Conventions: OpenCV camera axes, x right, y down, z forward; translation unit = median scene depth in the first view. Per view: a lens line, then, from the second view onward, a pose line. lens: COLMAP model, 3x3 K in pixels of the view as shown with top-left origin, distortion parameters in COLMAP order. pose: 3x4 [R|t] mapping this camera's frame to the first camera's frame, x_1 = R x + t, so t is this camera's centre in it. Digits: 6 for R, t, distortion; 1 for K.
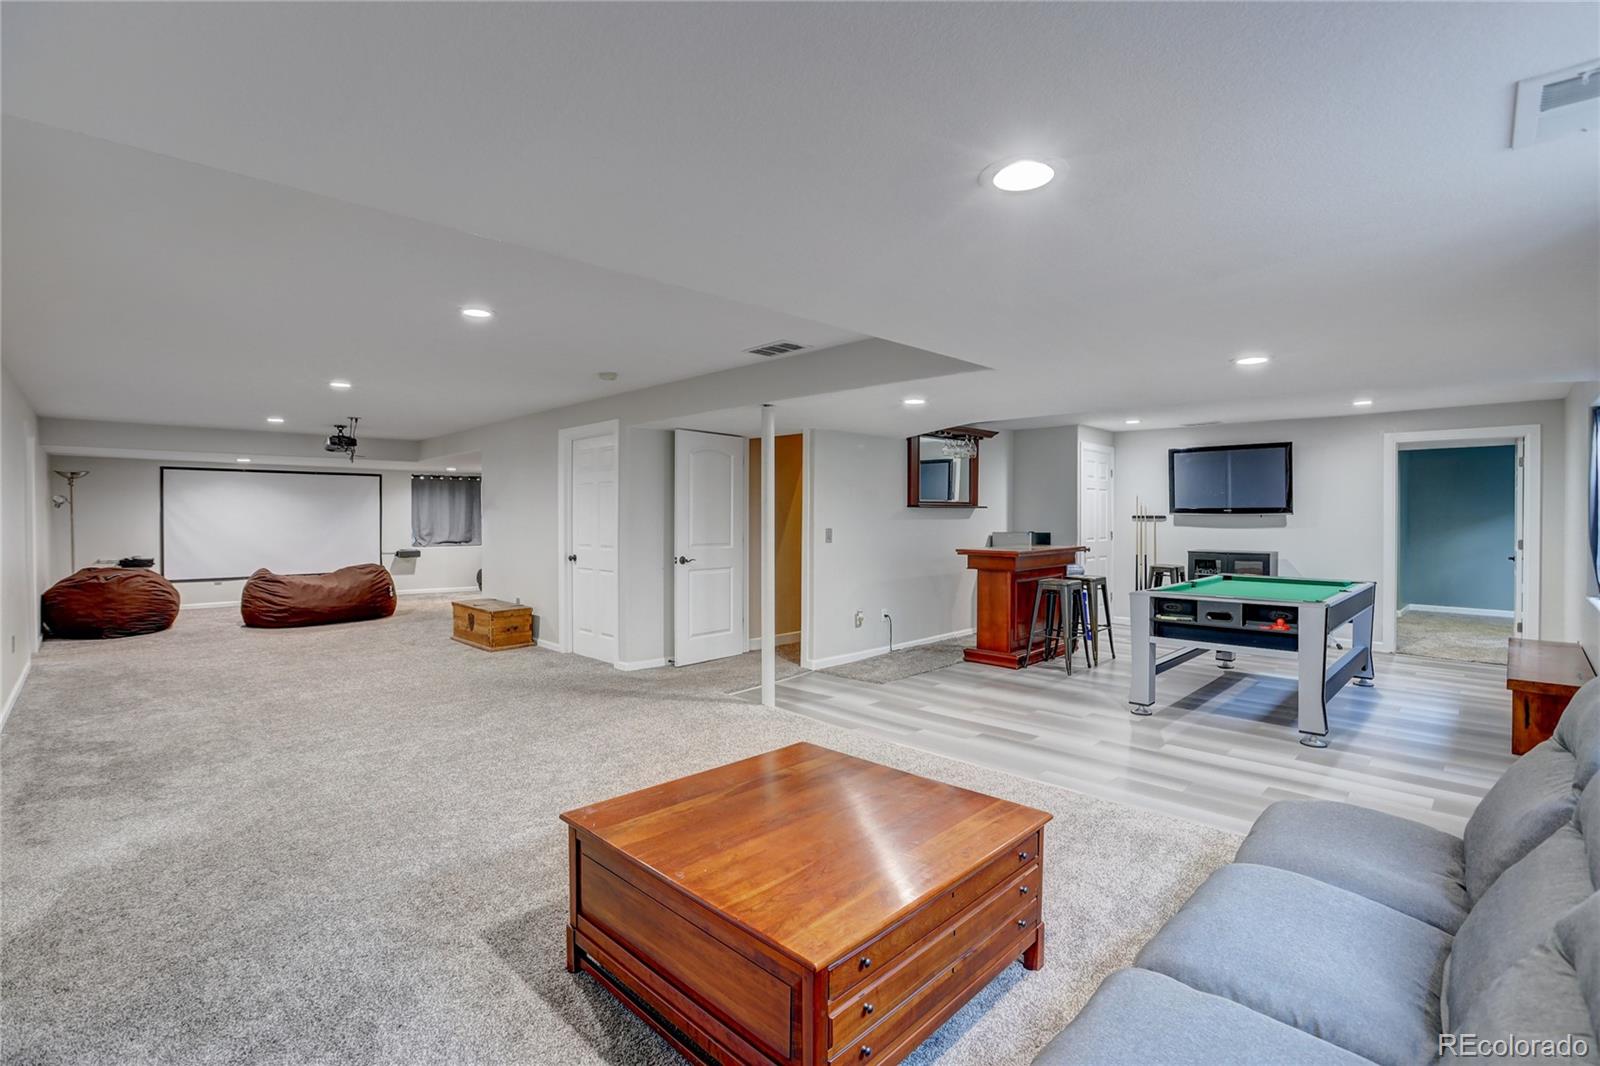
lens RADIAL K [[731.1, 0, 811.8], [0, 731.1, 533.4], [0, 0, 1]] dist [-0.017632, 0.000510]
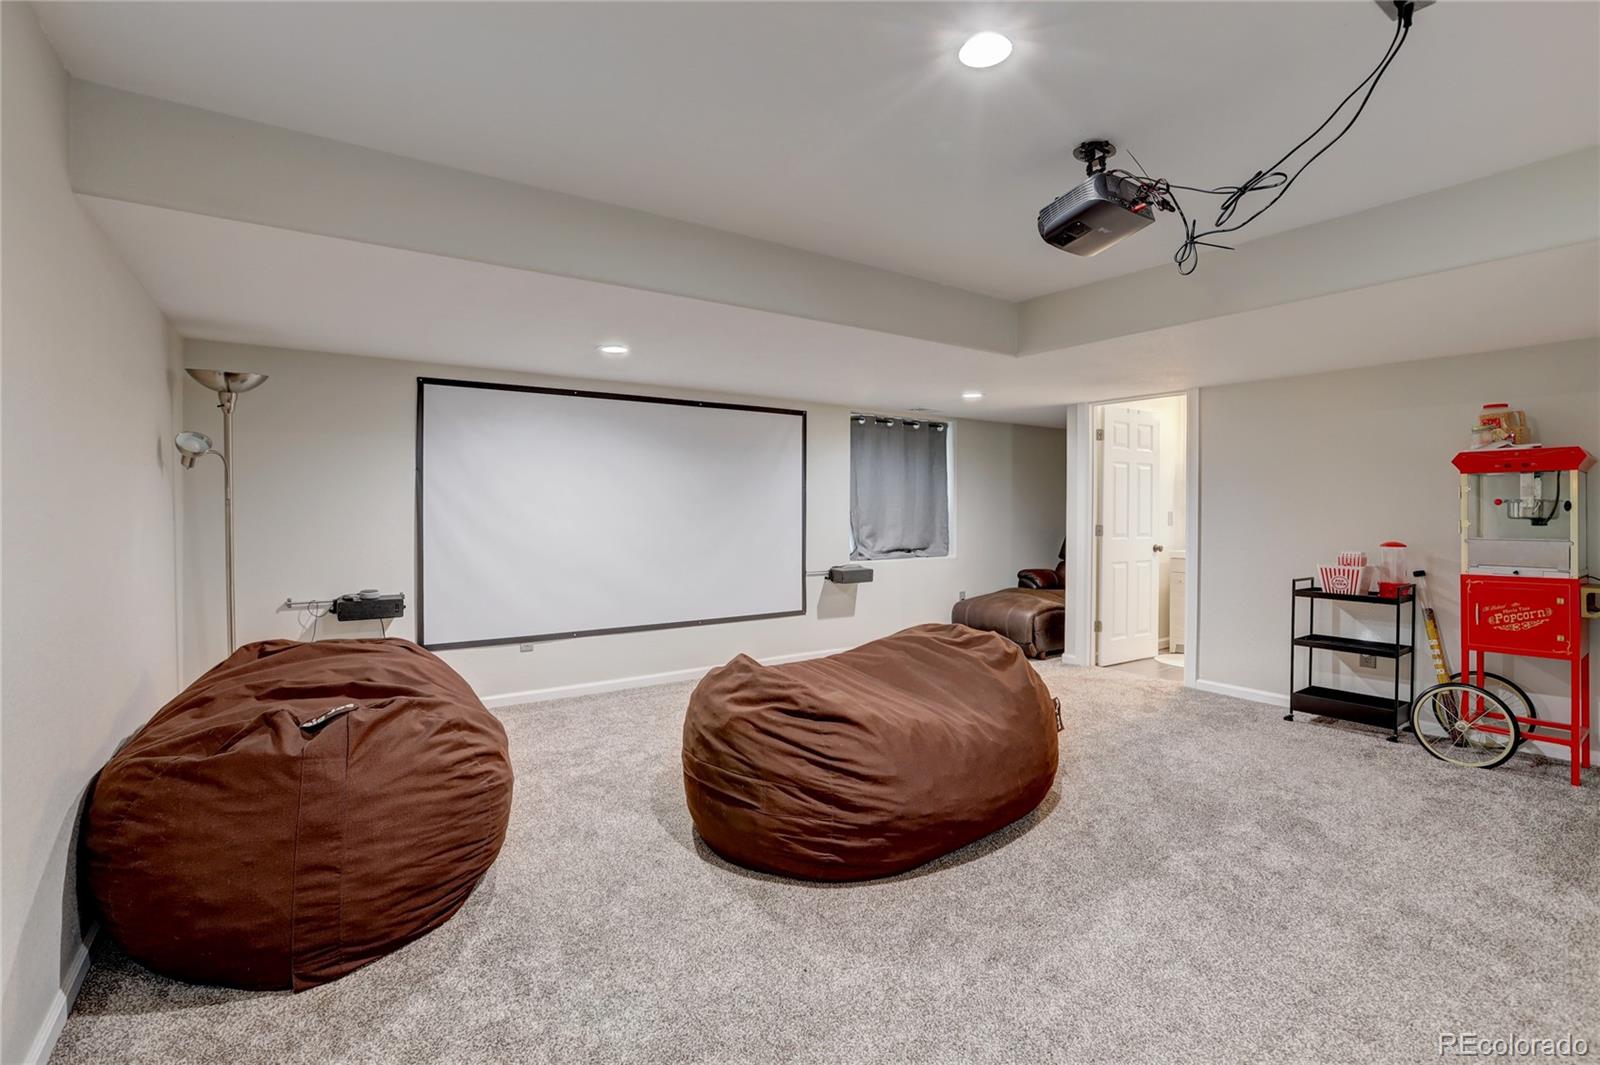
lens RADIAL K [[731.1, 0, 791.2], [0, 731.1, 518.1], [0, 0, 1]] dist [-0.017632, 0.000510]
pose [[0.983198, 0.002767, -0.182520, -0.616212], [-0.004354, 0.999956, -0.008297, -0.007480], [0.182489, 0.008953, 0.983167, 0.626759]]
